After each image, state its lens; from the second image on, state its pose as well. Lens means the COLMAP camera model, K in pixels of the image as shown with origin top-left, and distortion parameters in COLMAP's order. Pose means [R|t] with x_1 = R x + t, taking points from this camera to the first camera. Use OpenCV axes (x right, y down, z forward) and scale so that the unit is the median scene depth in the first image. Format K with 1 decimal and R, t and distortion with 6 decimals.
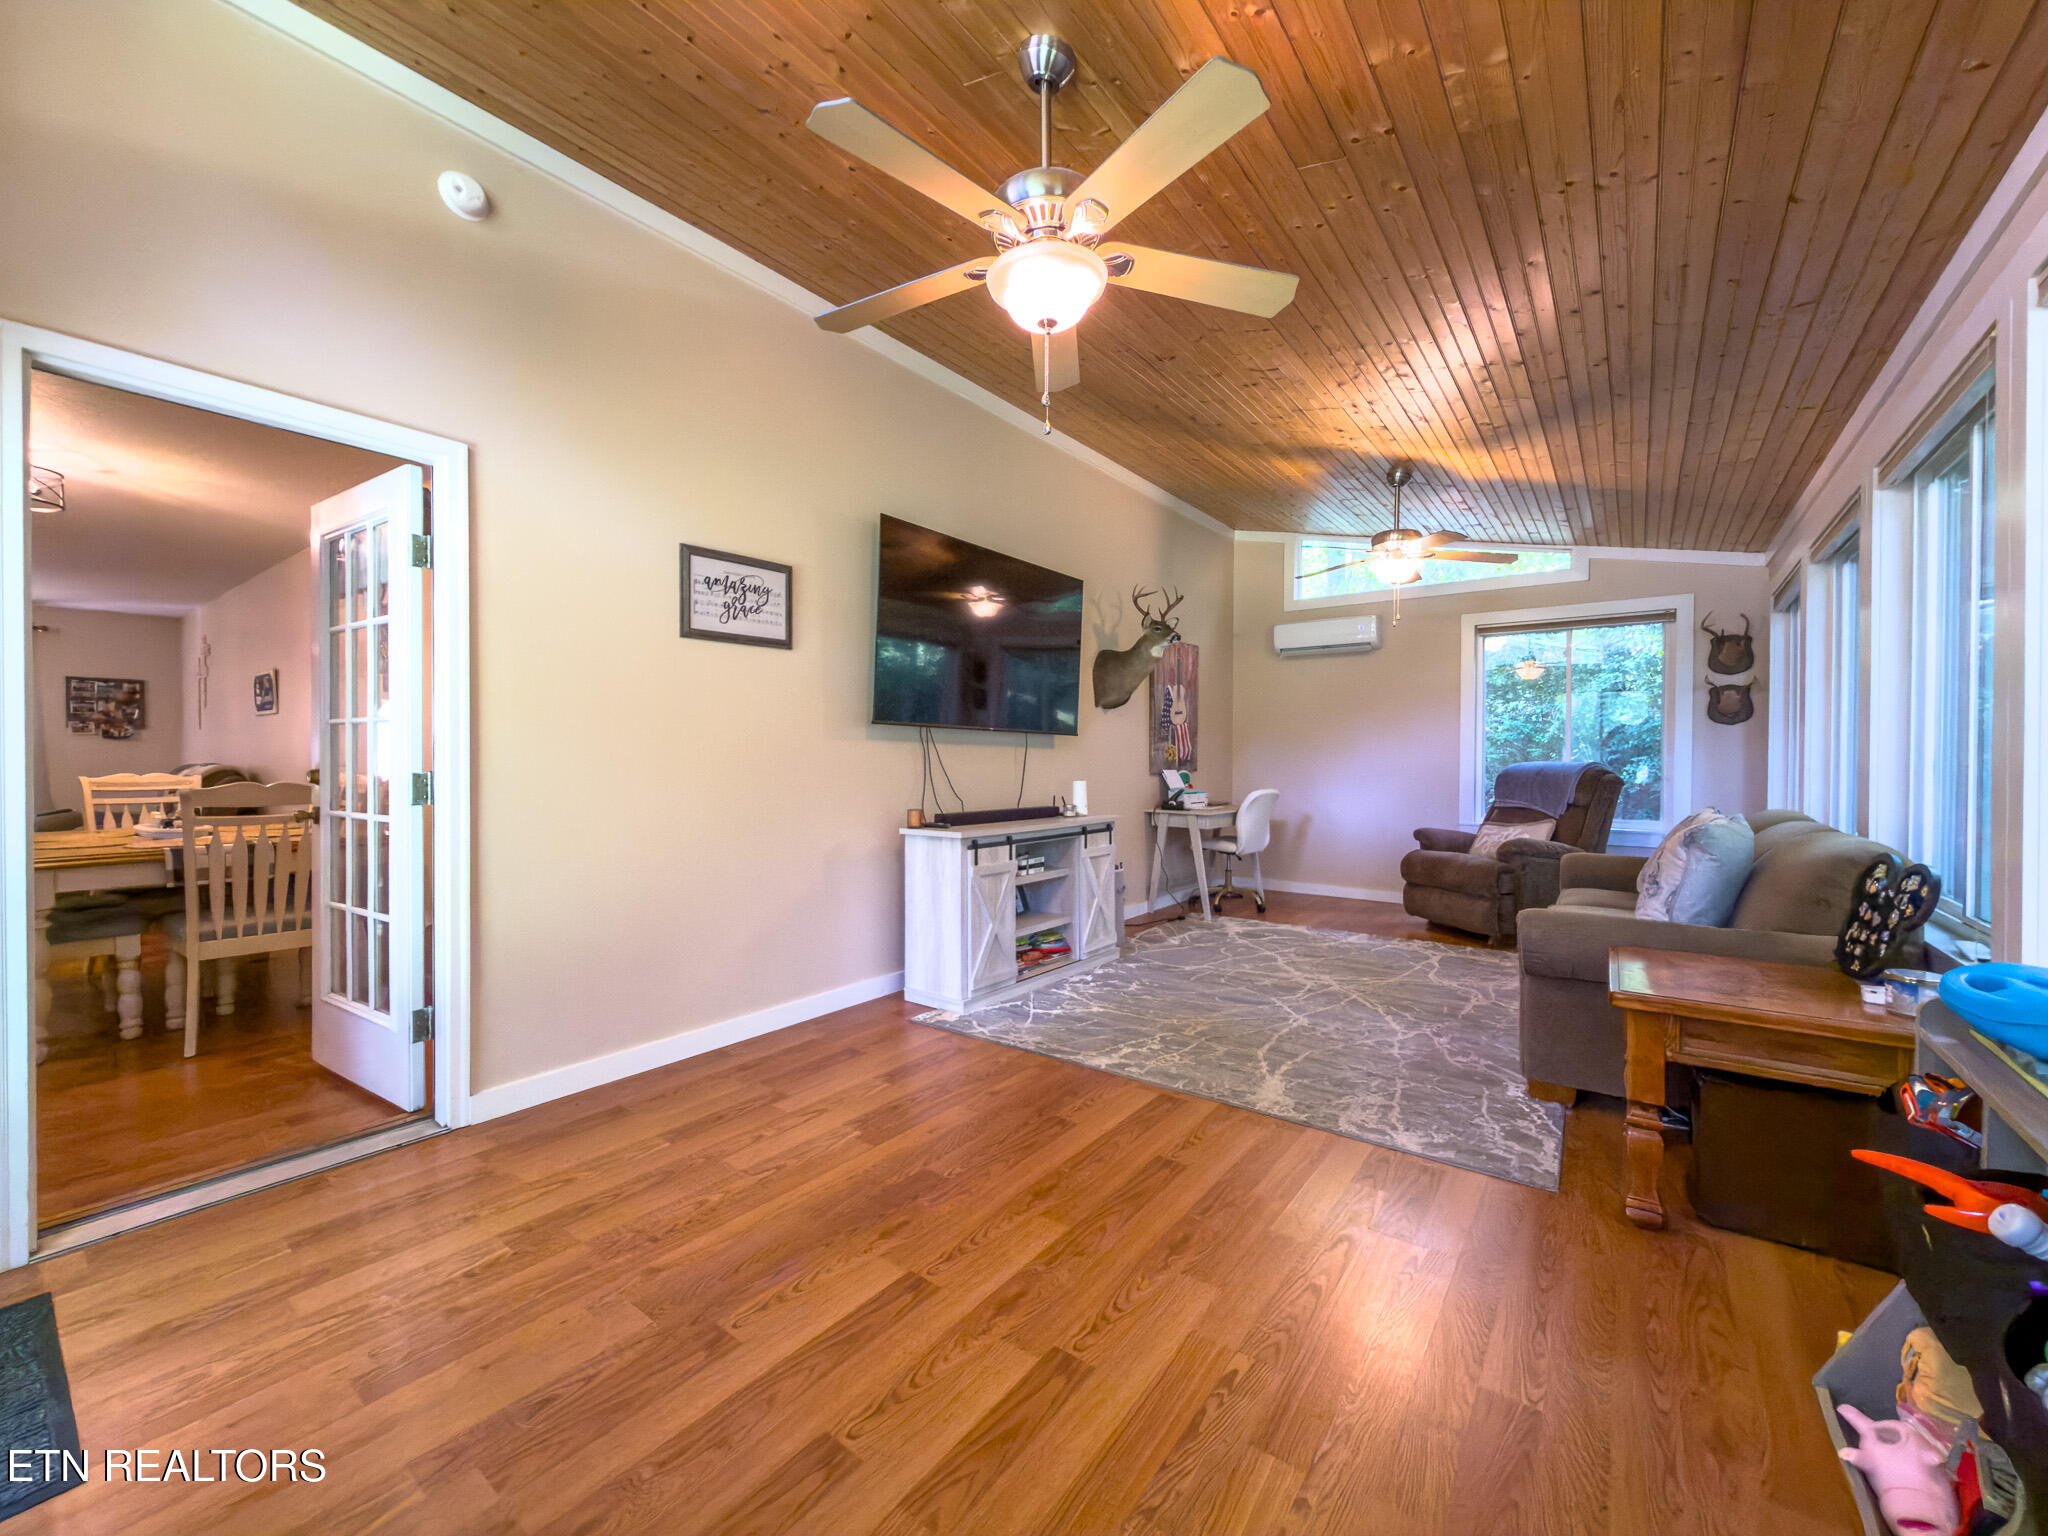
lens RADIAL K [[815.3, 0, 1030.8], [0, 815.3, 759.8], [0, 0, 1]] dist [-0.000807, 0.000198]
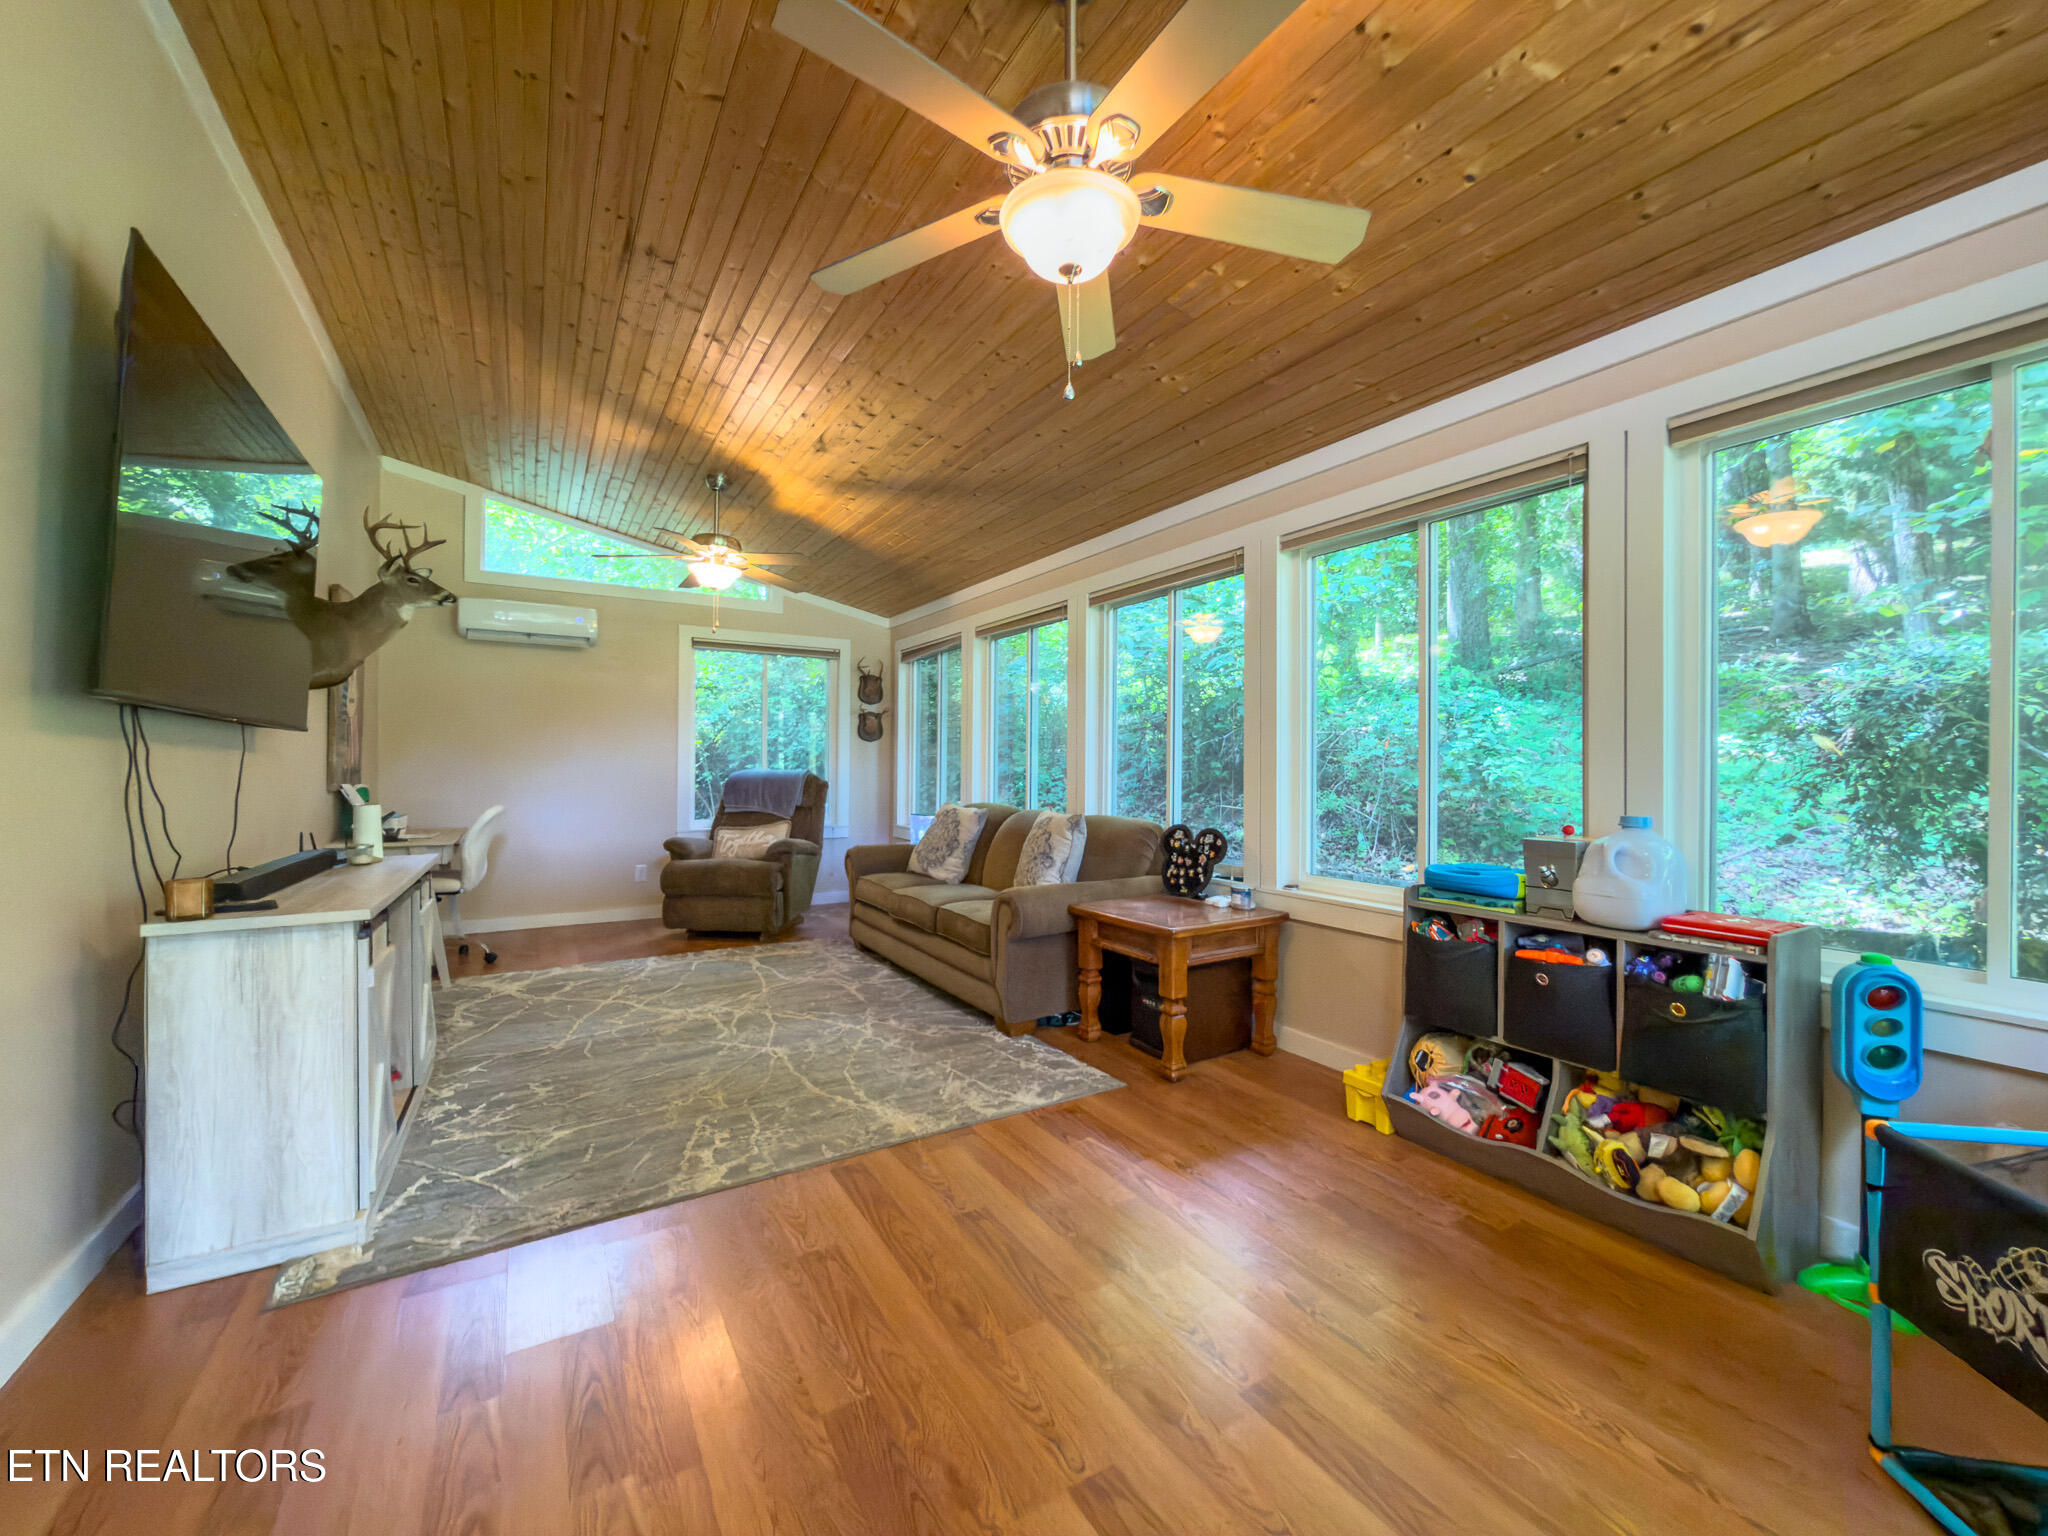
lens RADIAL K [[815.3, 0, 1015.3], [0, 815.3, 761.2], [0, 0, 1]] dist [-0.000807, 0.000198]
pose [[0.375521, 0.005221, 0.926799, -0.428893], [-0.002269, 0.999986, -0.004714, -0.007530], [-0.926811, -0.000333, 0.375528, 0.395269]]
